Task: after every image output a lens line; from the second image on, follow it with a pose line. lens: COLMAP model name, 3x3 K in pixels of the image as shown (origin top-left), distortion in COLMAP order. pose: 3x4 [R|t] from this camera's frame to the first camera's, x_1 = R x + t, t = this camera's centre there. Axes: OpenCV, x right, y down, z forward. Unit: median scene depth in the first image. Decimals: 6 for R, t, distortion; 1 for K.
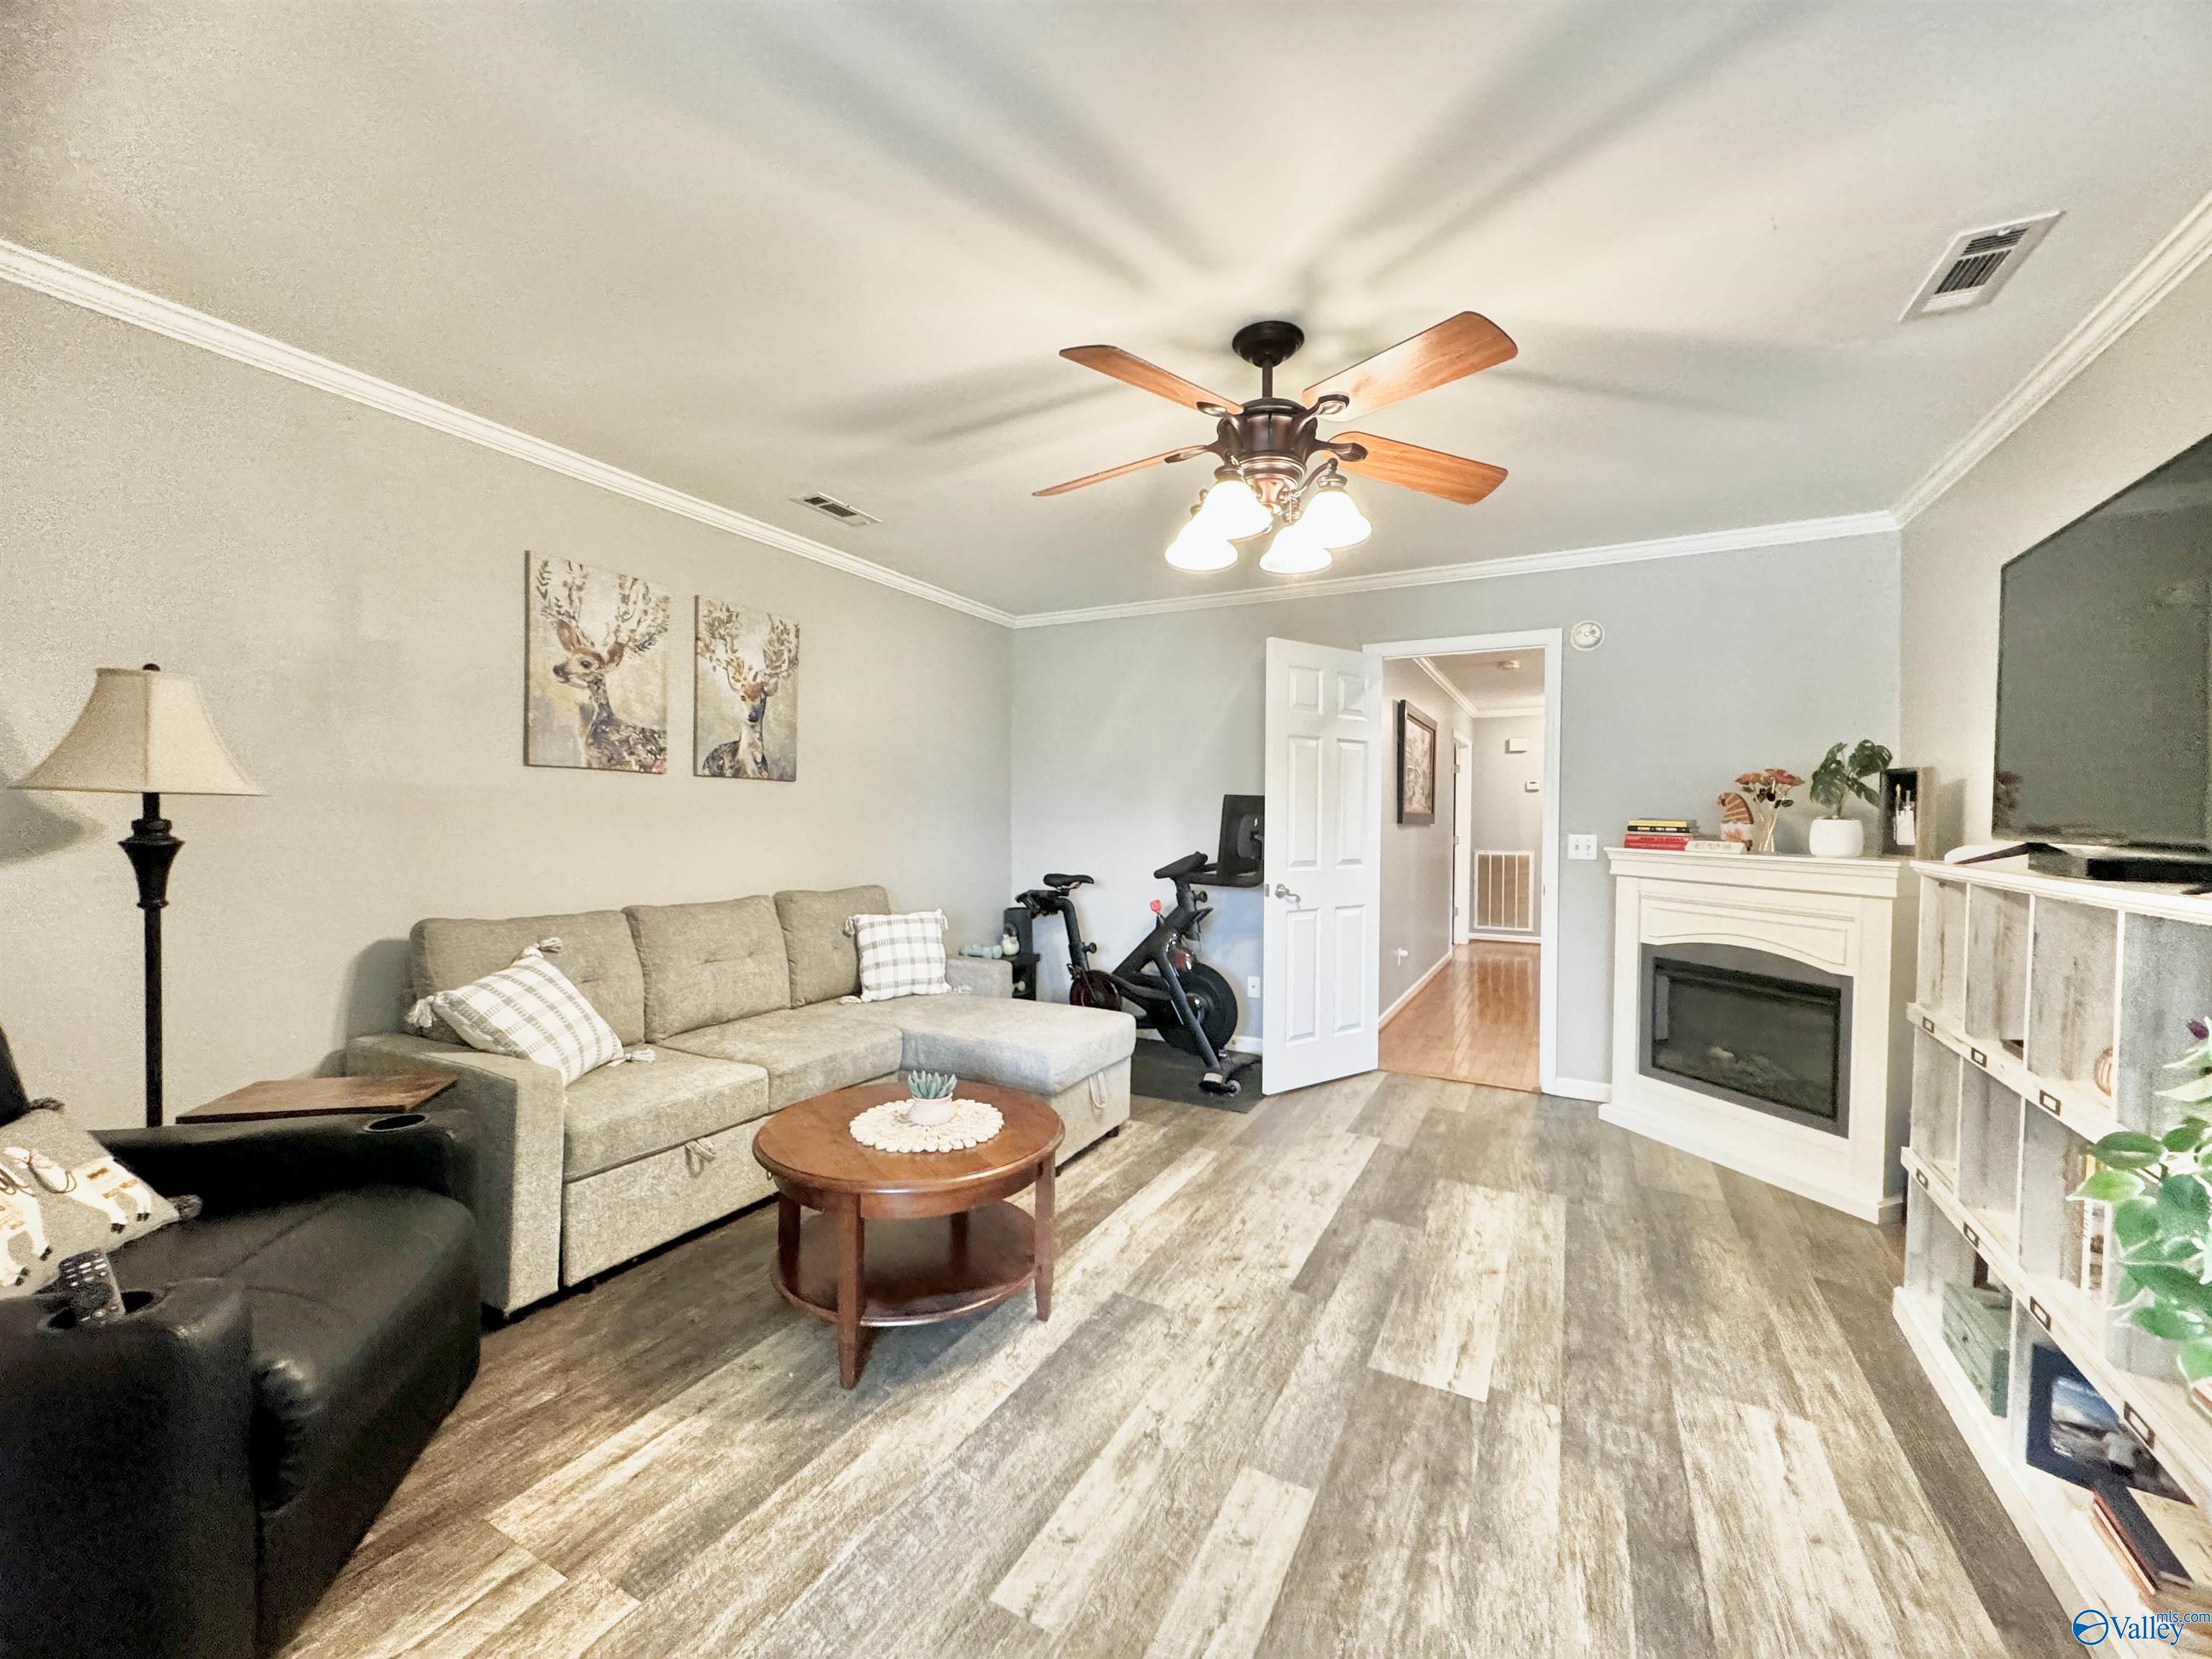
lens RADIAL K [[879.0, 0, 1110.3], [0, 879.0, 833.9], [0, 0, 1]] dist [-0.001554, 0.000281]
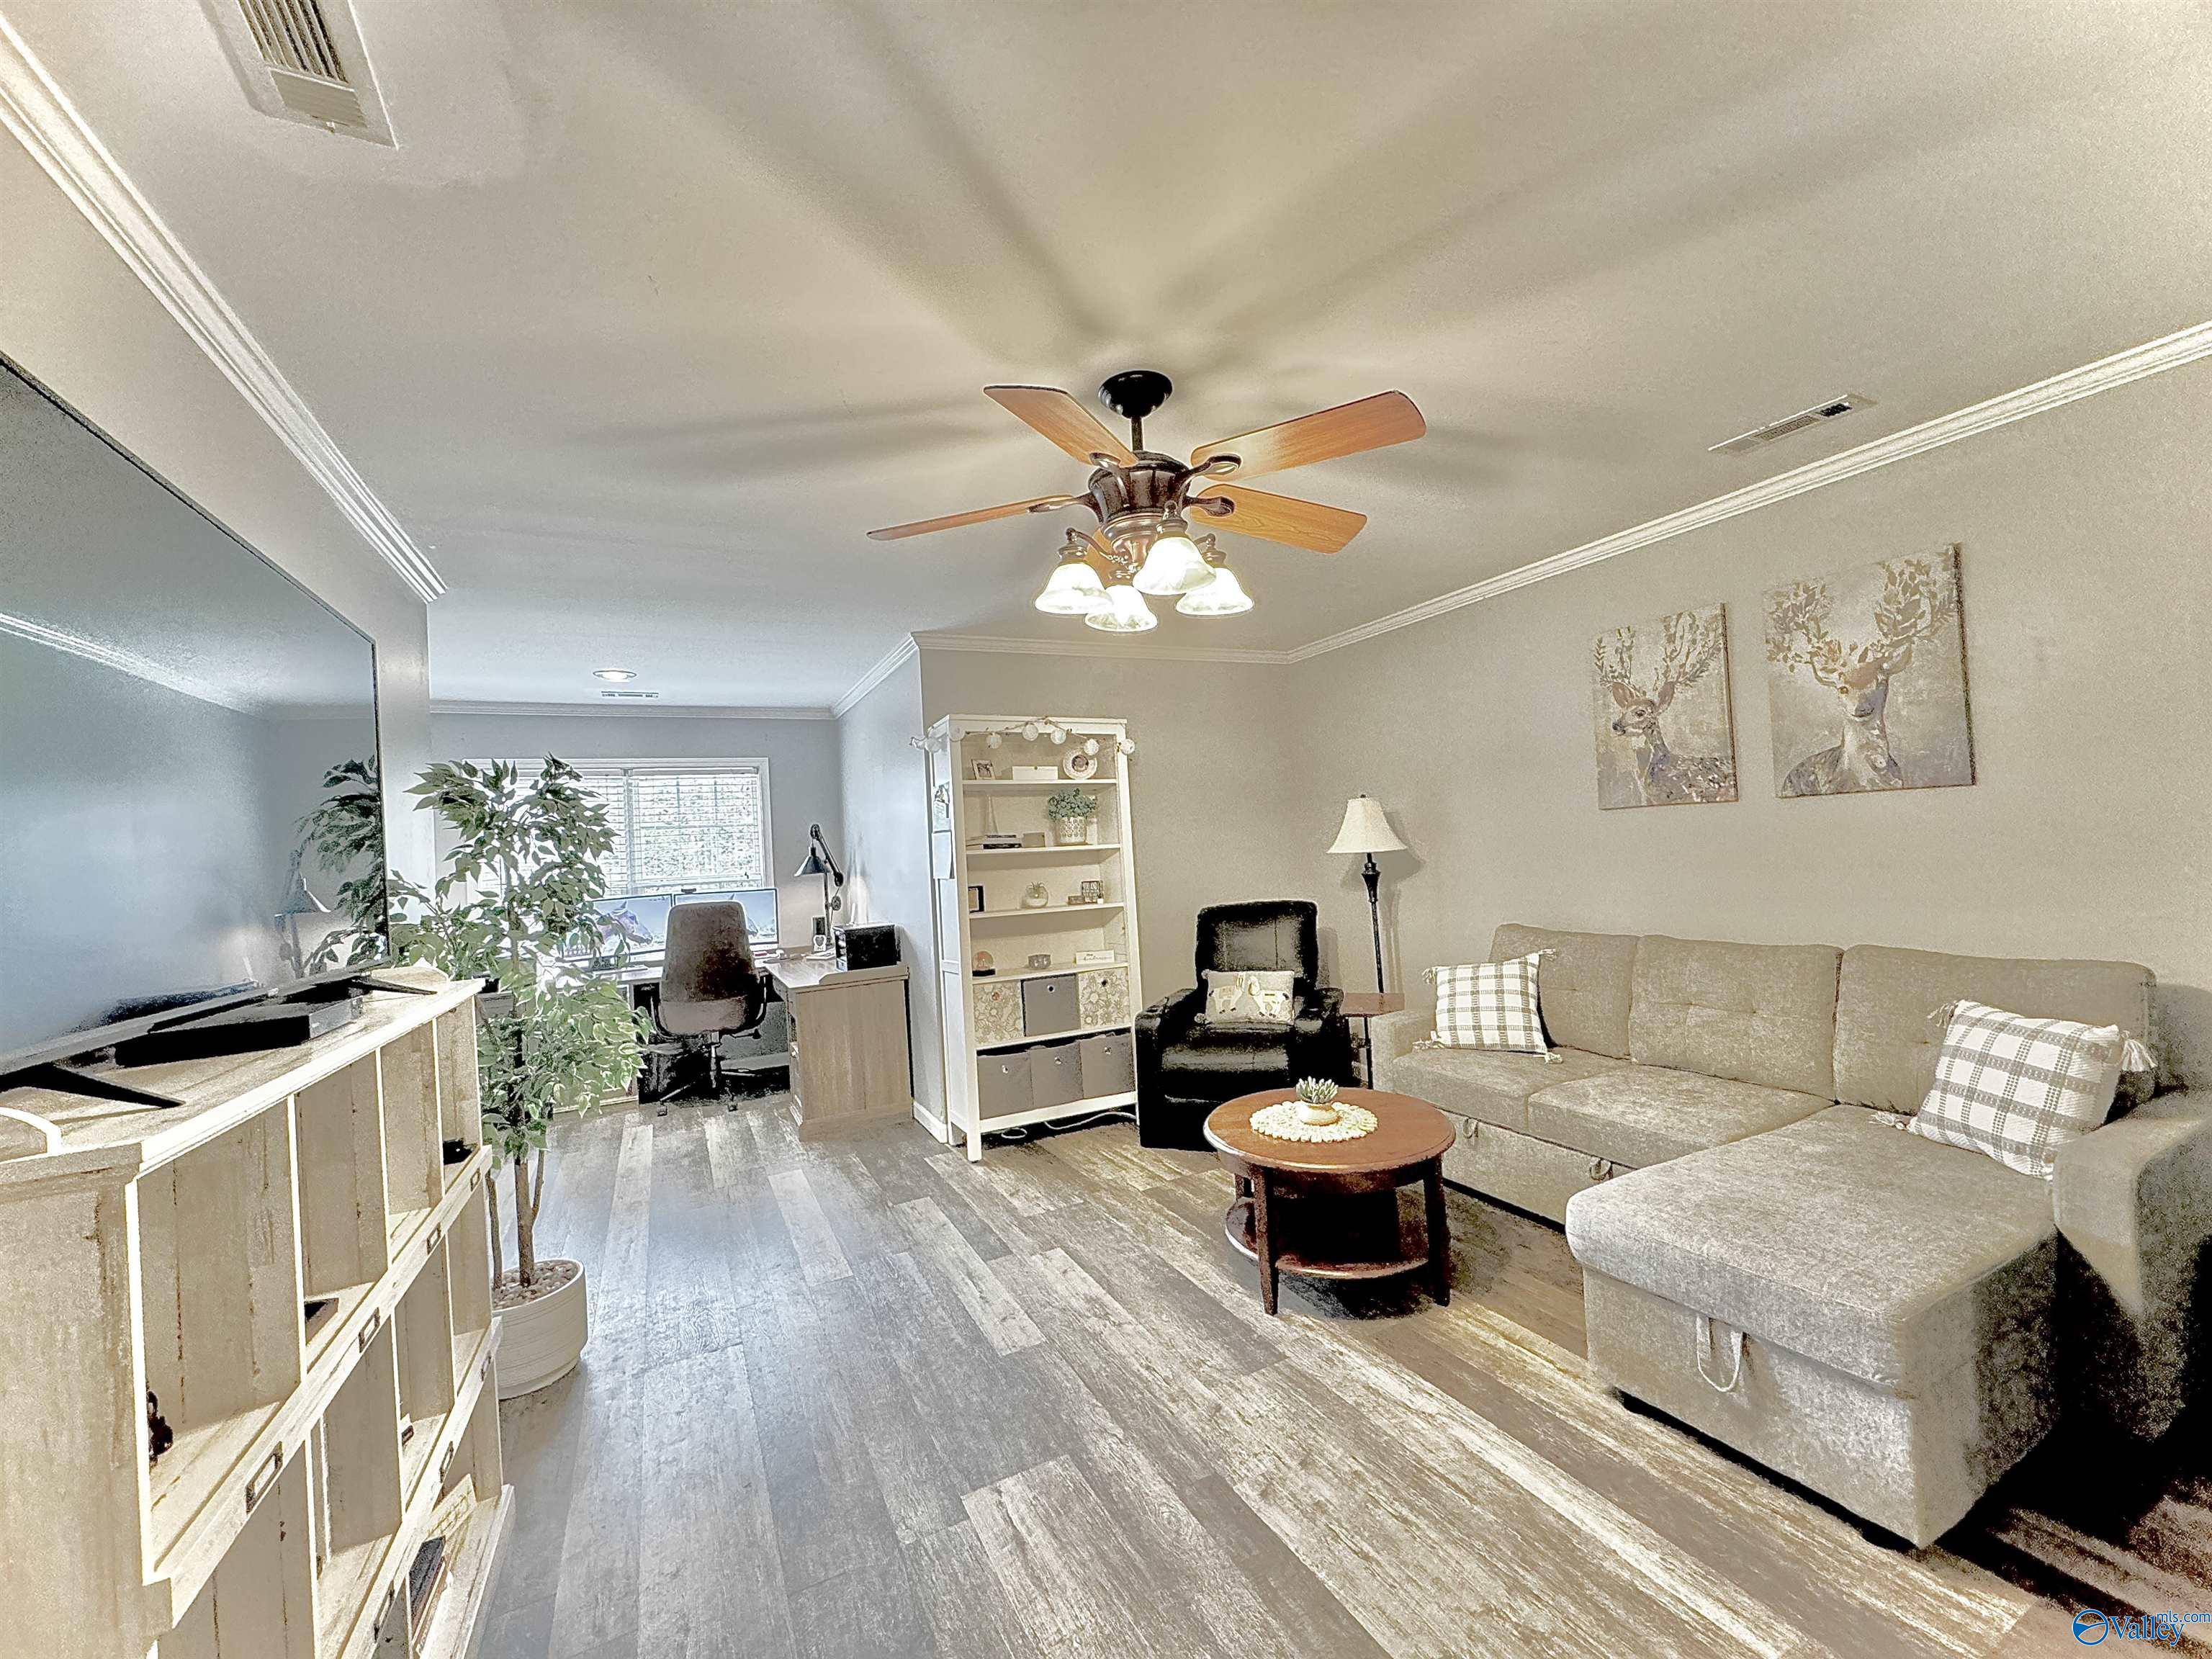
lens RADIAL K [[879.0, 0, 1111.1], [0, 879.0, 835.5], [0, 0, 1]] dist [-0.001554, 0.000281]
pose [[-0.571898, 0.014559, -0.820196, 0.696667], [0.043987, 0.998948, -0.012939, -0.052262], [0.819145, -0.043478, -0.571937, 1.067702]]
